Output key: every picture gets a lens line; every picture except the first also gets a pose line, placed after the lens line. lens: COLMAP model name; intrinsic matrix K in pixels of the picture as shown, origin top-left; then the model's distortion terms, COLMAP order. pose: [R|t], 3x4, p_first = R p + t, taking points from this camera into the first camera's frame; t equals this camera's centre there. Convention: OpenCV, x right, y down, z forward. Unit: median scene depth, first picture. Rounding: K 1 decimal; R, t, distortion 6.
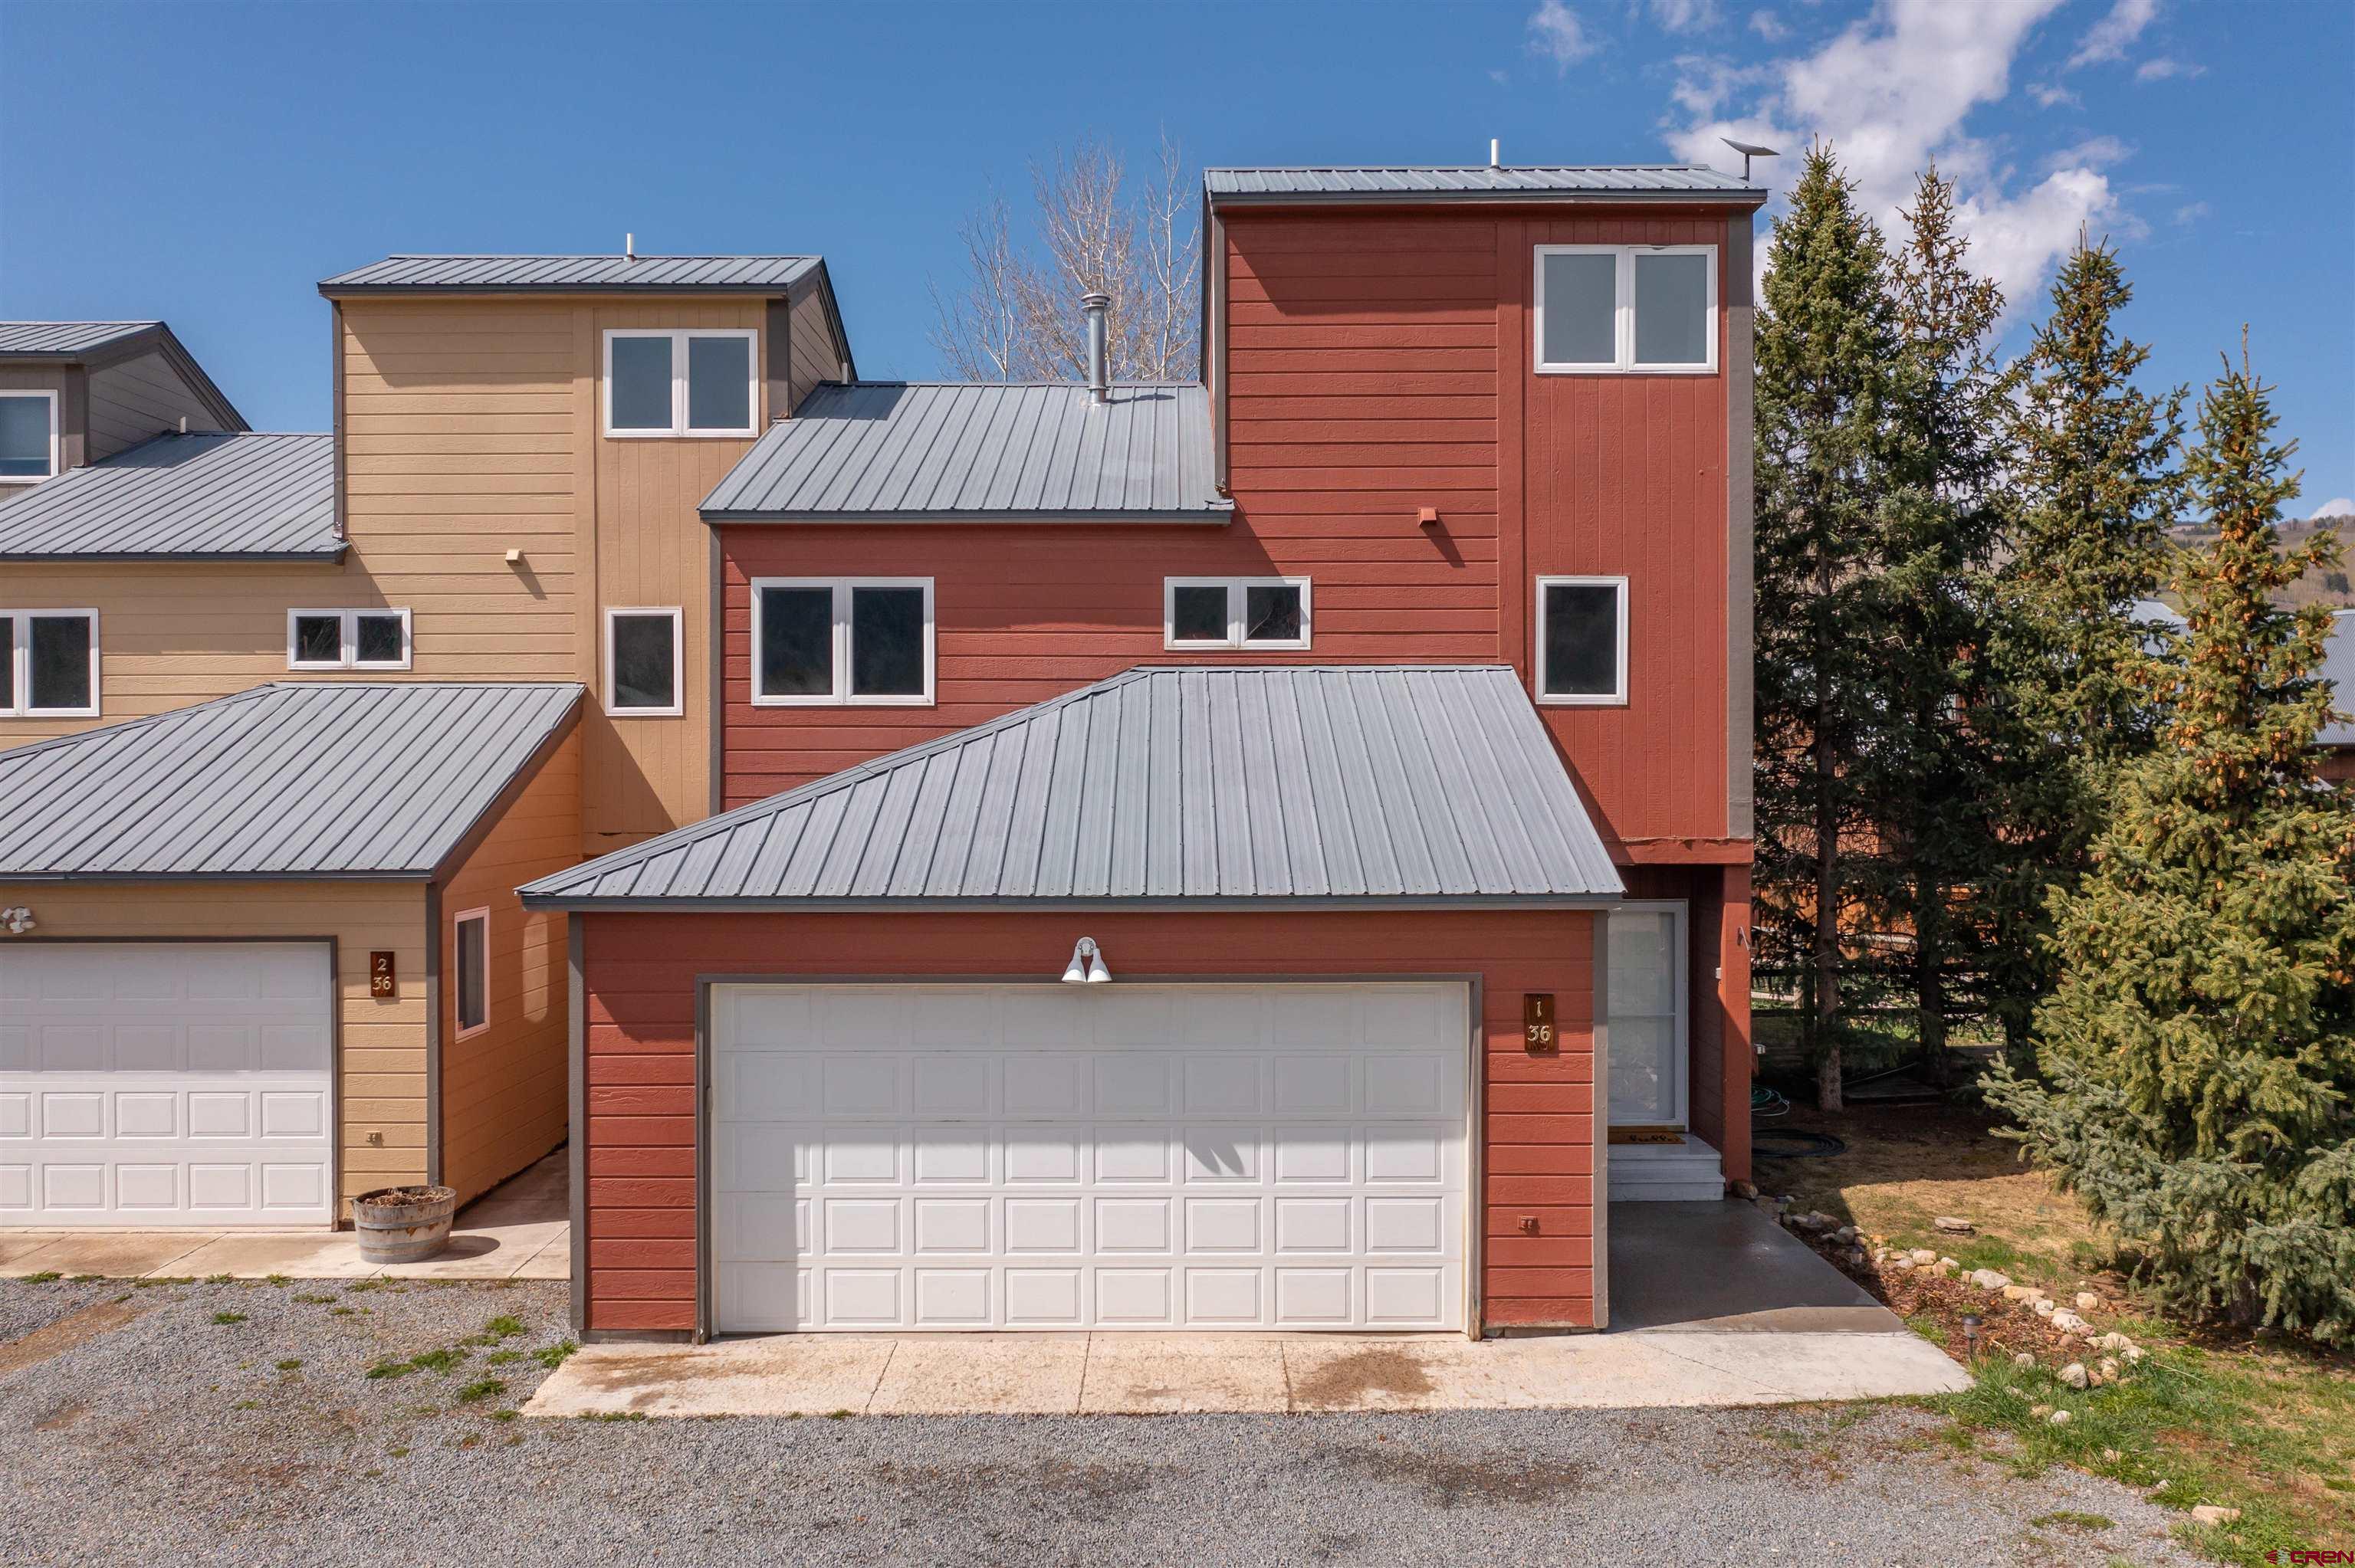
lens RADIAL K [[1854.6, 0, 1177.4], [0, 1854.6, 776.0], [0, 0, 1]] dist [-0.007457, 0.002679]
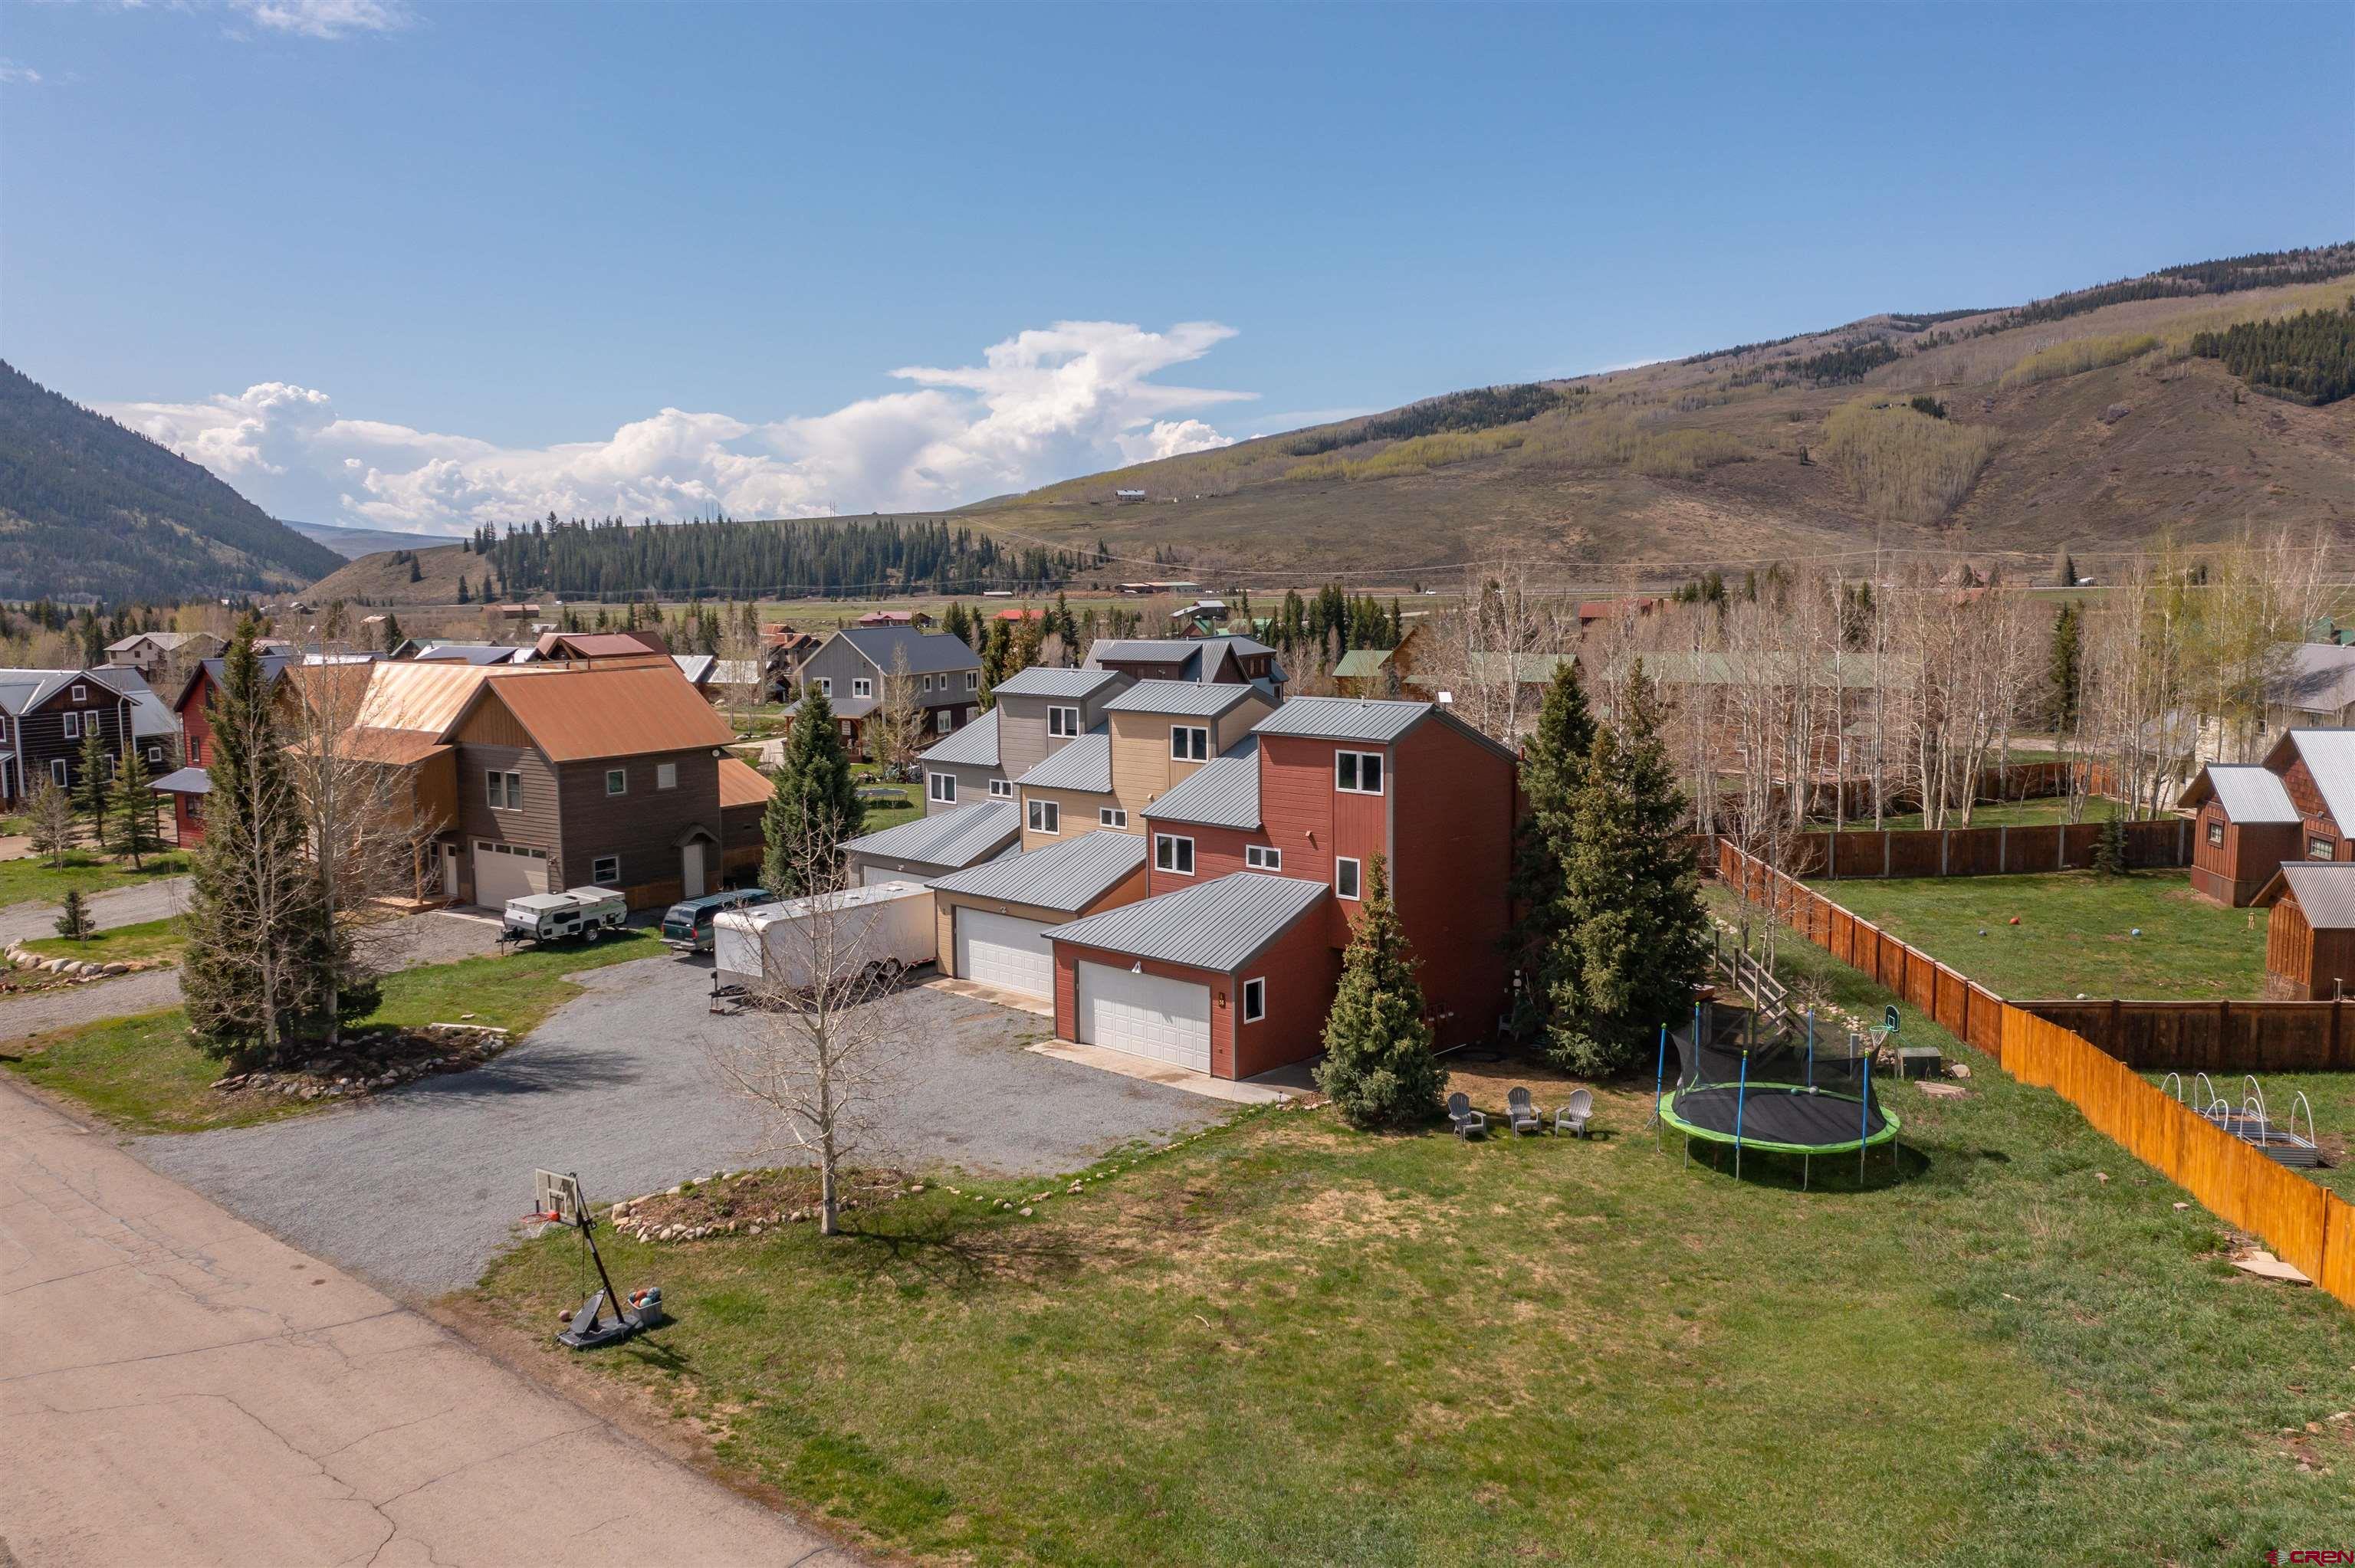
lens RADIAL K [[1869.2, 0, 1197.3], [0, 1869.2, 772.2], [0, 0, 1]] dist [-0.000374, 0.001559]
pose [[0.724801, 0.073947, -0.684978, 2.736598], [0.001667, 0.994032, 0.109075, -0.748046], [0.688956, -0.080200, 0.720353, -1.766949]]
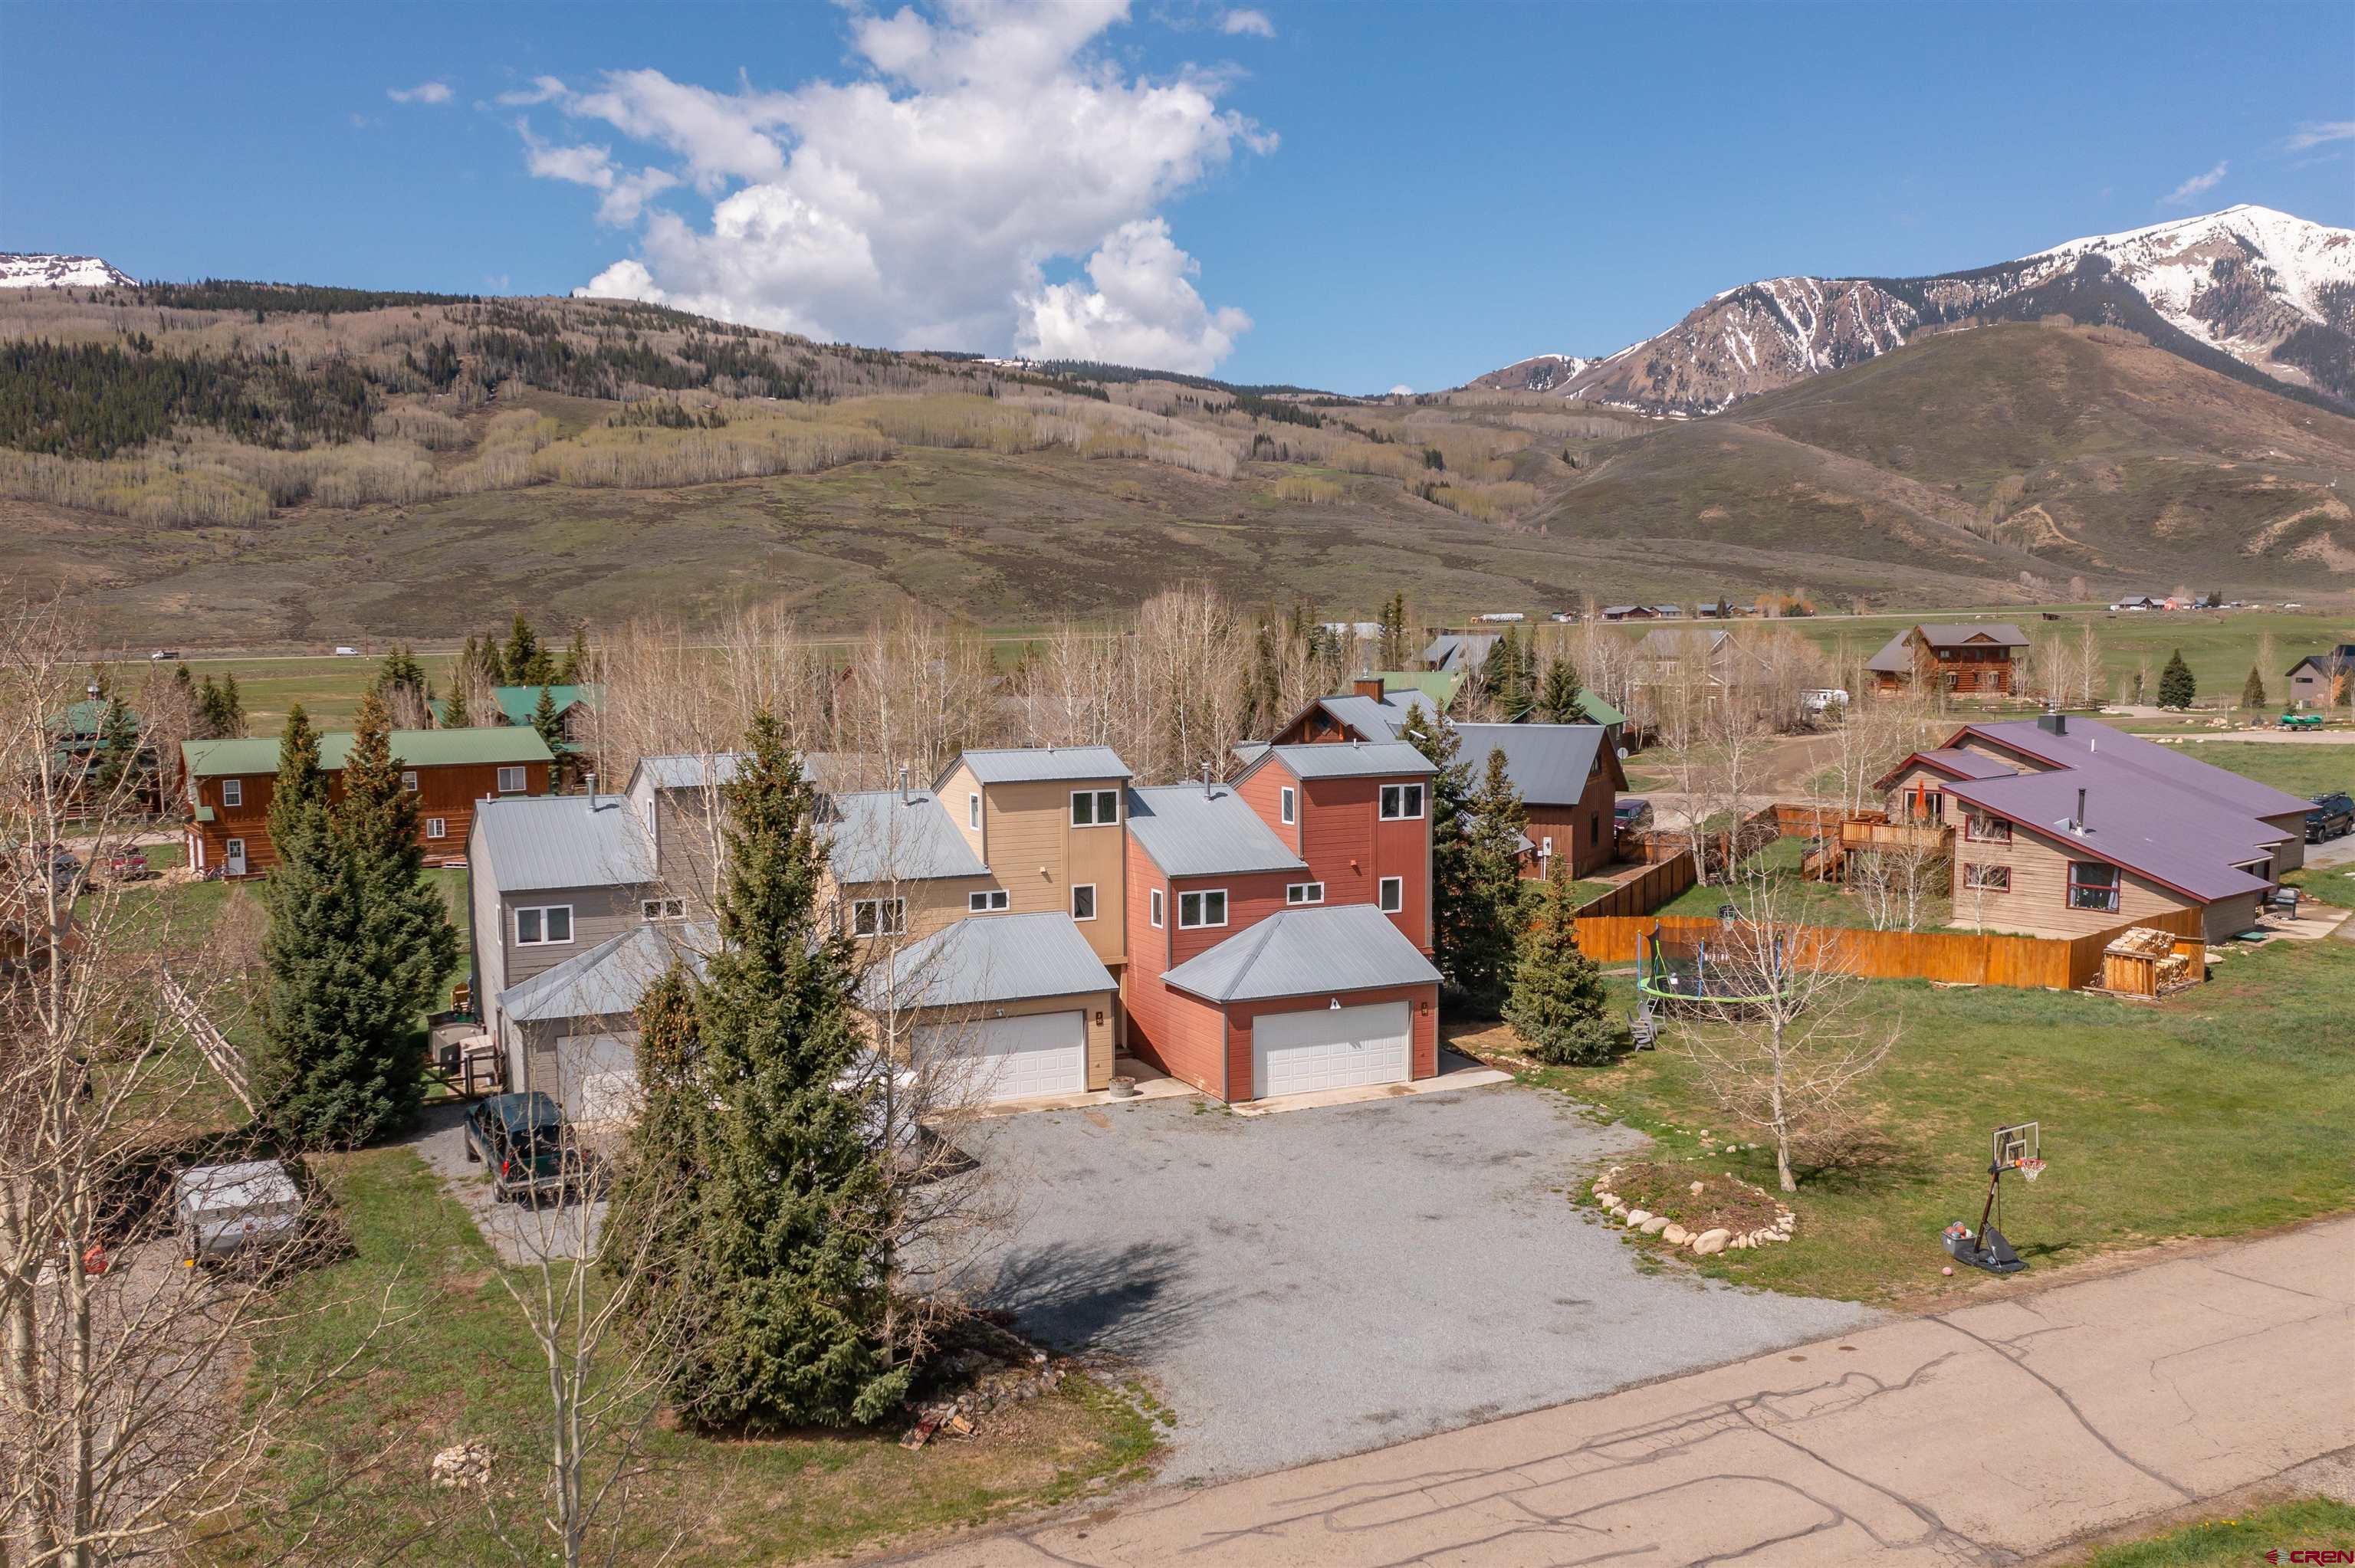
lens RADIAL K [[1978.1, 0, 1182.4], [0, 1978.1, 840.6], [0, 0, 1]] dist [-0.005136, 0.001200]
pose [[0.906225, -0.050309, 0.419792, -2.209508], [0.007621, 0.994678, 0.102752, -0.727836], [-0.422727, -0.089917, 0.901785, -2.861487]]
